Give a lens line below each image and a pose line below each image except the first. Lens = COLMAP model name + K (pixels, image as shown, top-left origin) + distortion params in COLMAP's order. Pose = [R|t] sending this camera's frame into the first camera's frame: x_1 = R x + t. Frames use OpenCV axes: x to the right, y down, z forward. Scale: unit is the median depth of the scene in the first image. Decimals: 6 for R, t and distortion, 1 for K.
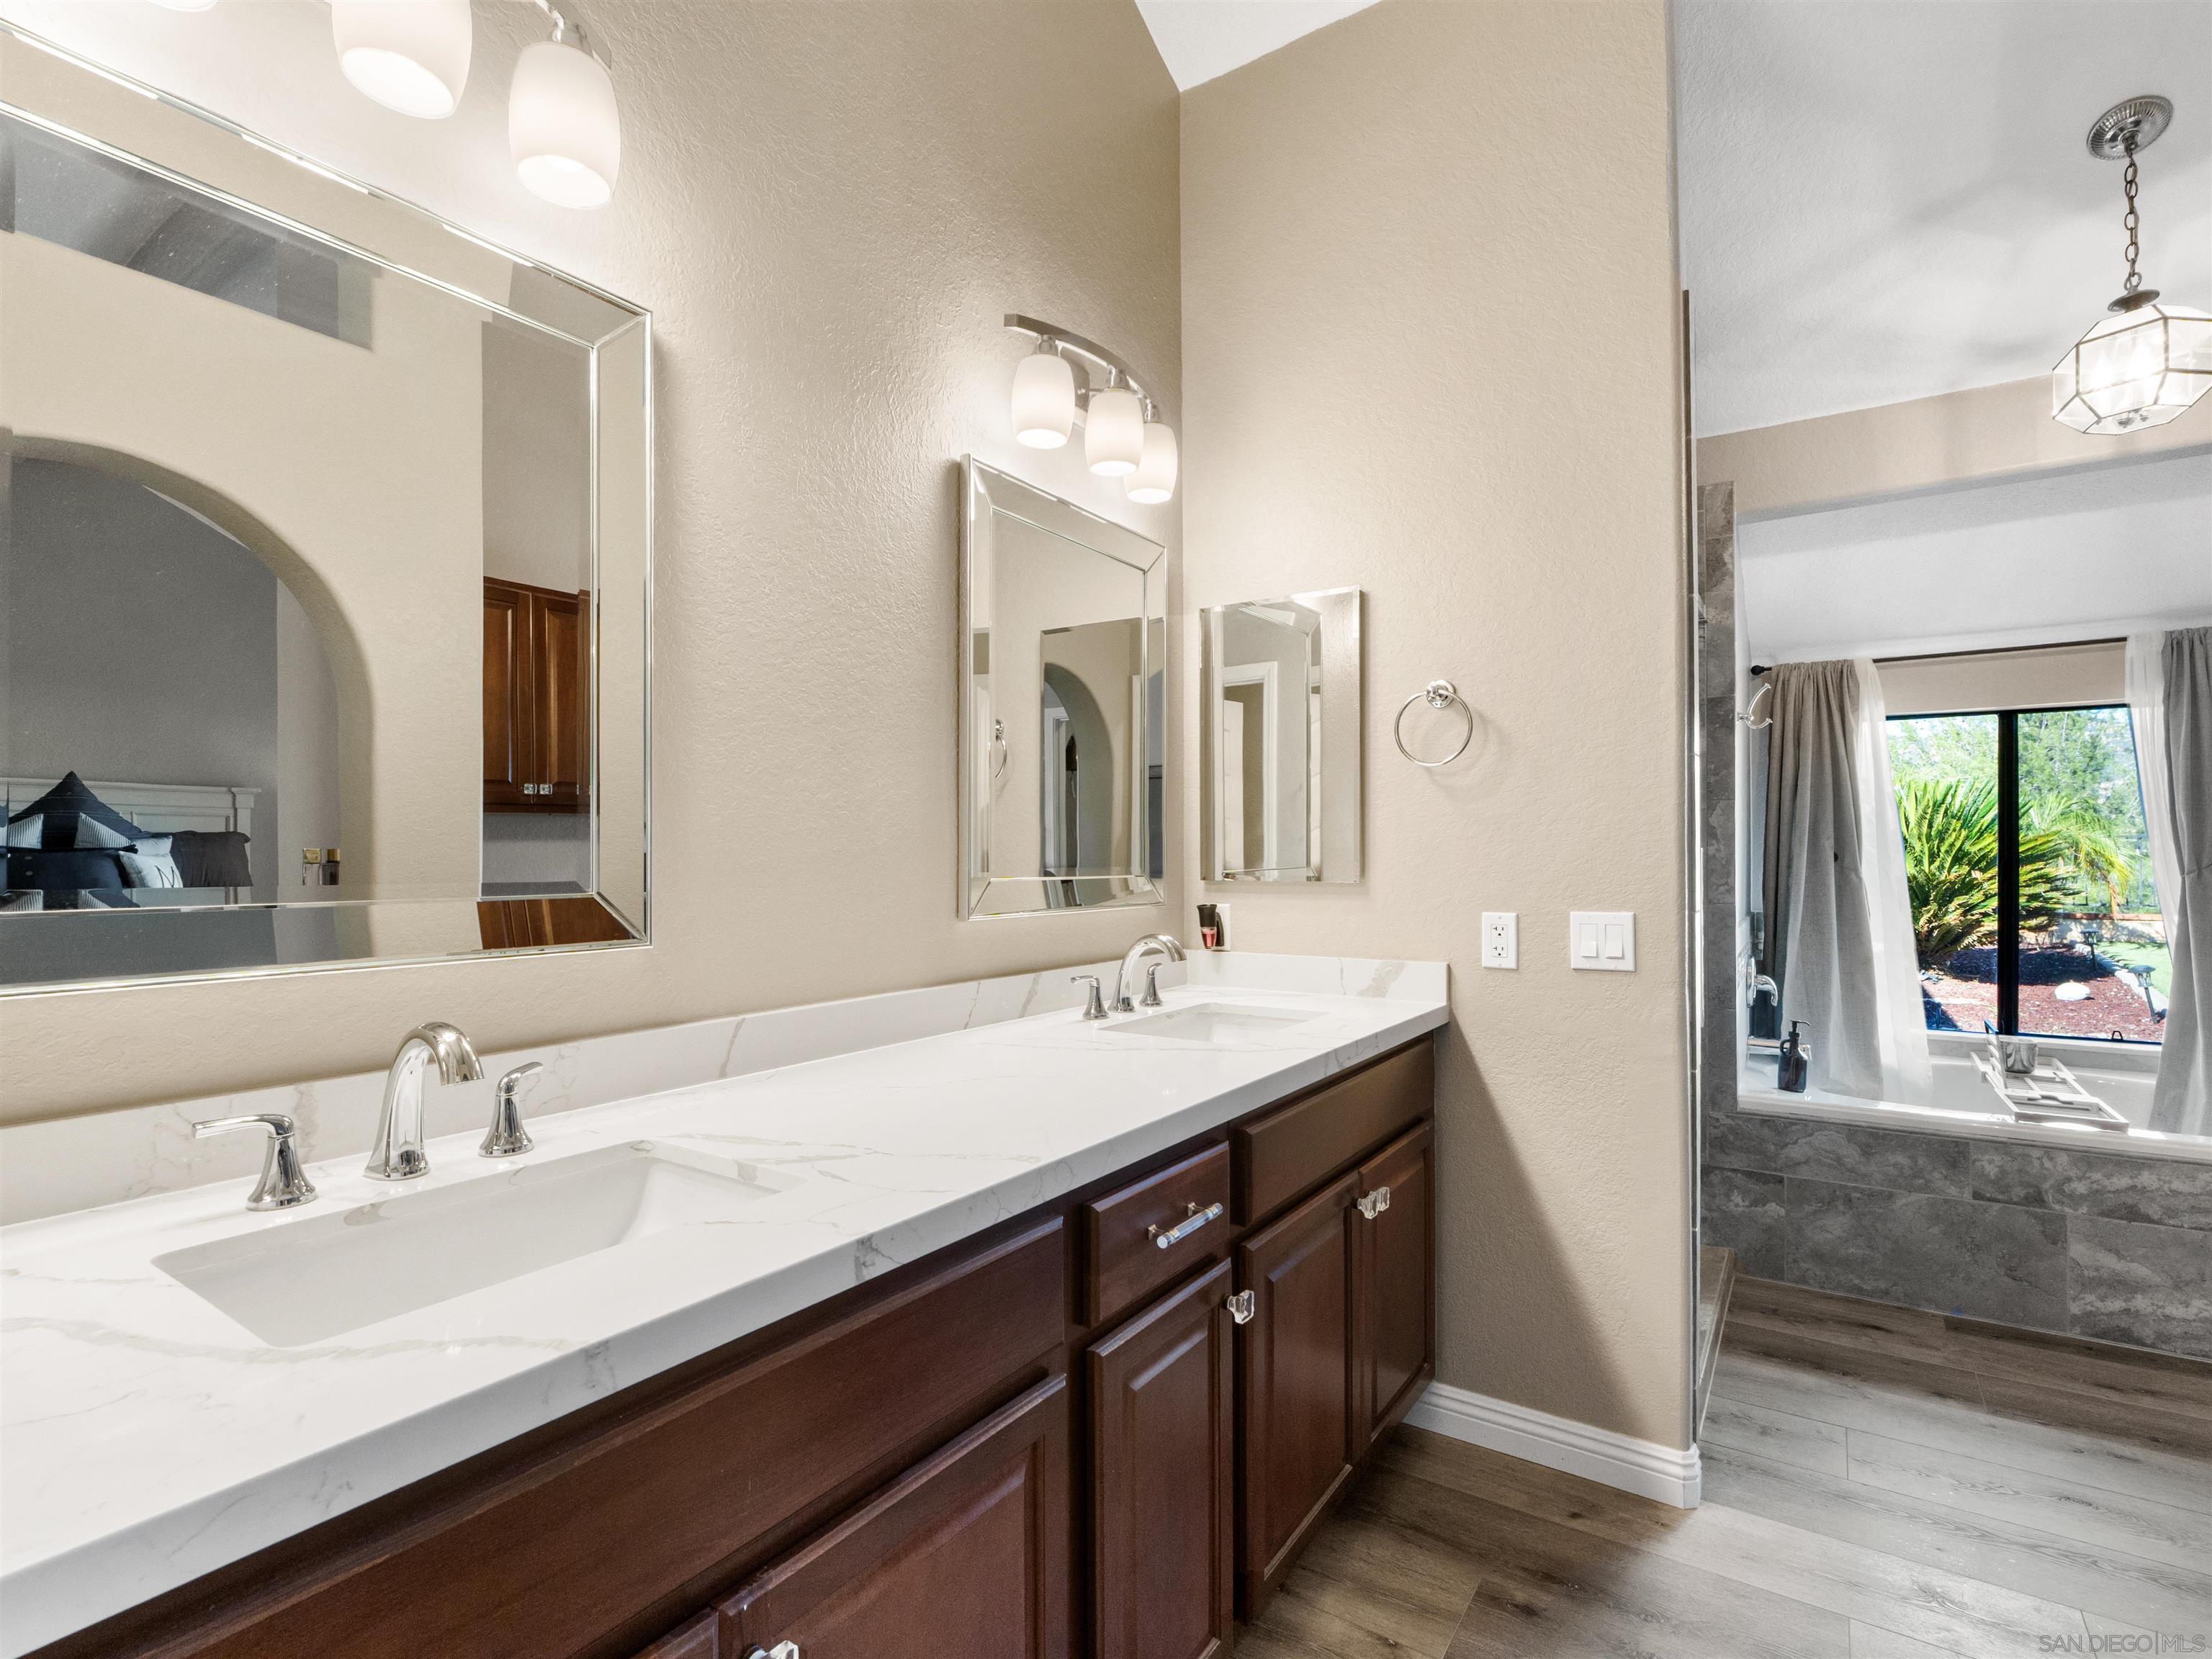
lens RADIAL K [[1058.3, 0, 1114.6], [0, 1058.3, 862.9], [0, 0, 1]] dist [-0.005171, -0.000746]
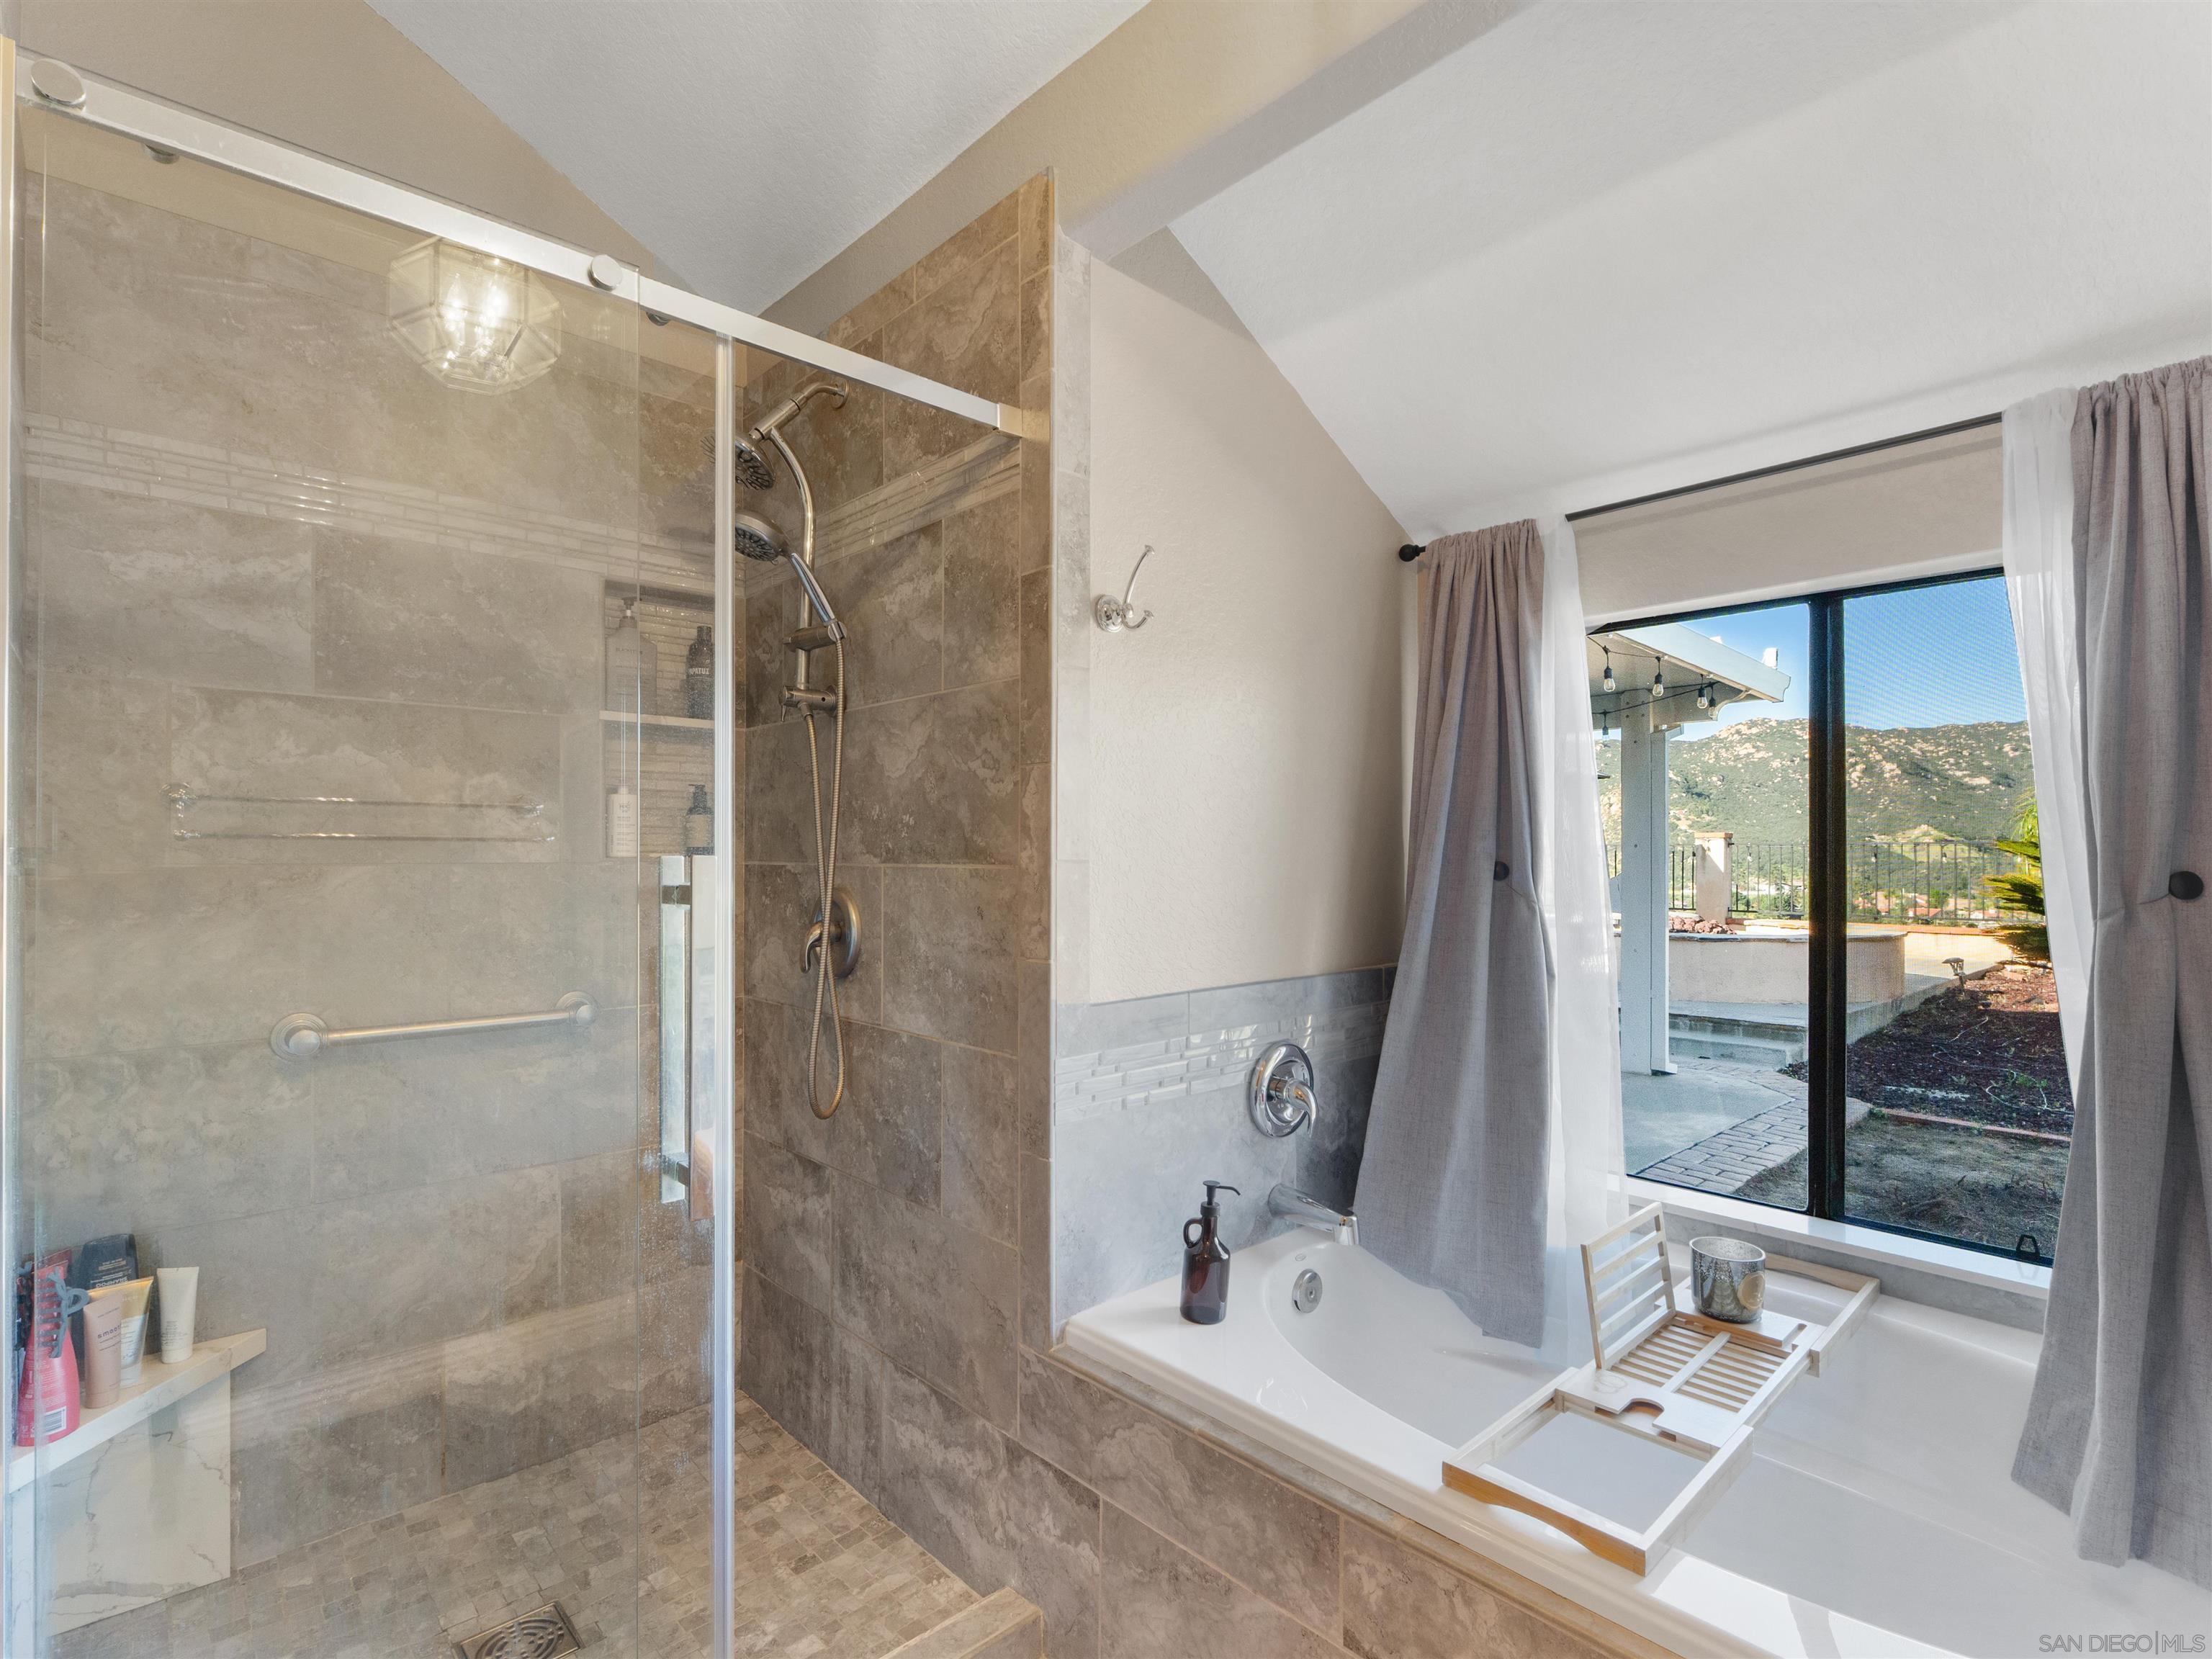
lens RADIAL K [[1074.6, 0, 1108.9], [0, 1074.6, 855.9], [0, 0, 1]] dist [-0.006389, -0.000233]
pose [[0.974799, 0.005693, -0.223011, 0.733123], [-0.007321, 0.999952, -0.006473, -0.010142], [0.222963, 0.007942, 0.974794, 0.478971]]
